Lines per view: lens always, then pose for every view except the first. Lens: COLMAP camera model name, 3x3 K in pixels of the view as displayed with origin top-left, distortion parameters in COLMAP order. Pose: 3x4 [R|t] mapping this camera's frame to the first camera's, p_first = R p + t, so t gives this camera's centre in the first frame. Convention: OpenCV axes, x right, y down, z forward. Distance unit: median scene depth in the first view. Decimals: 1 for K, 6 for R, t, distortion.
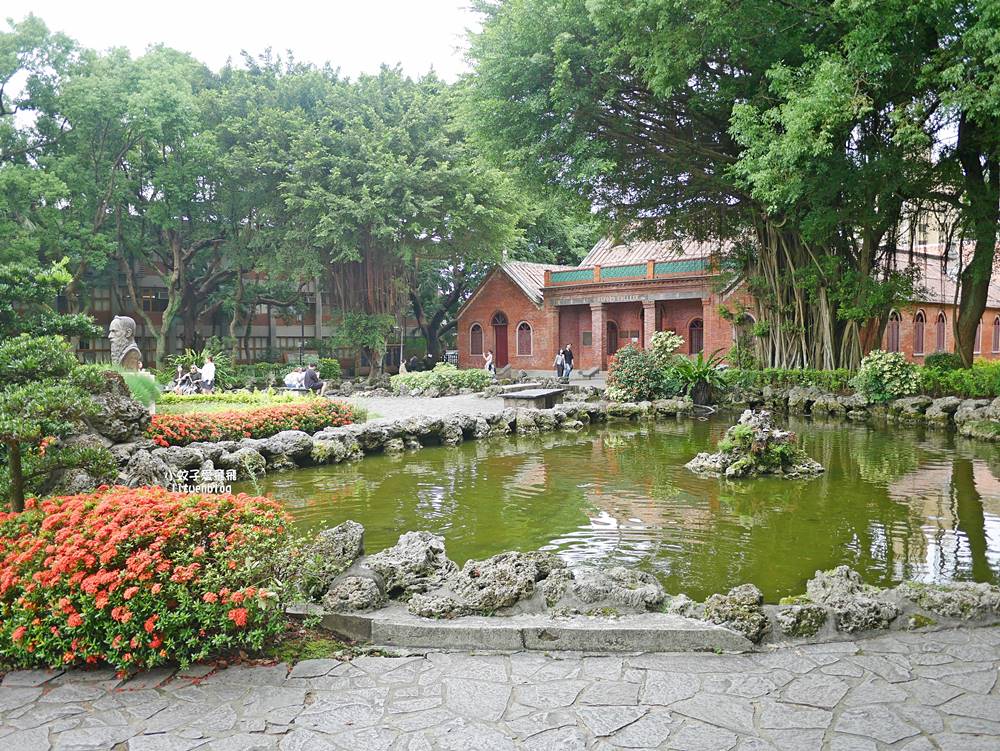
lens RADIAL K [[844.5, 0, 499.1], [0, 844.5, 378.0], [0, 0, 1]] dist [-0.055956, 0.005164]
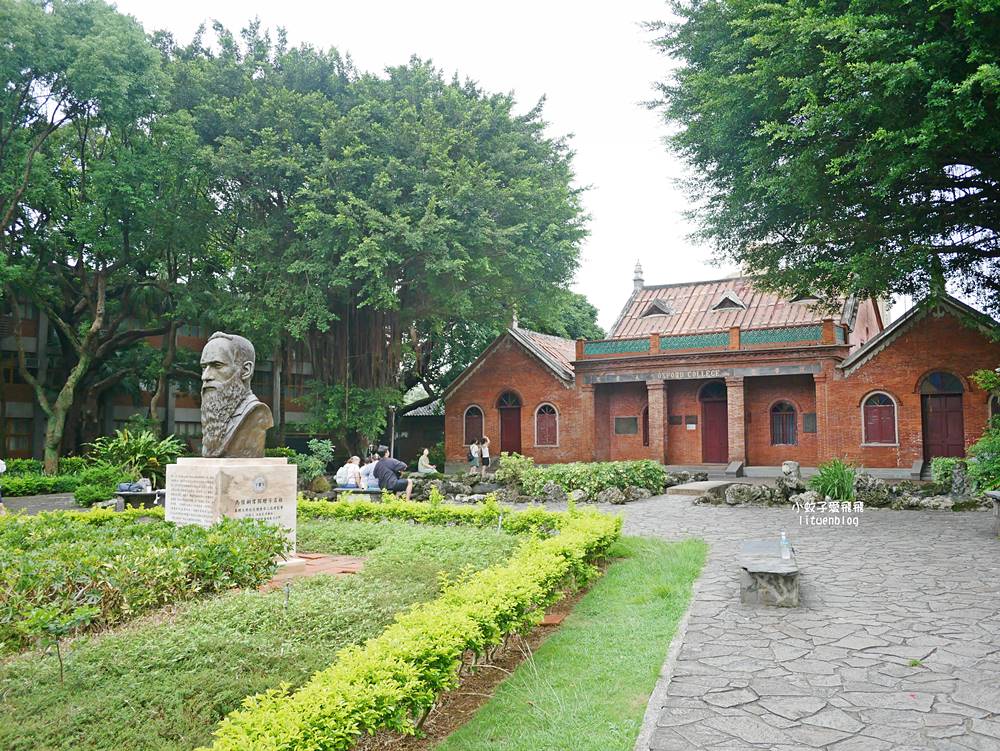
lens RADIAL K [[844.5, 0, 501.1], [0, 844.5, 374.0], [0, 0, 1]] dist [-0.055956, 0.005164]
pose [[0.977506, 0.025399, 0.209371, -0.203701], [-0.000011, 0.992728, -0.120377, 0.001474], [-0.210906, 0.117667, 0.970398, 0.267195]]
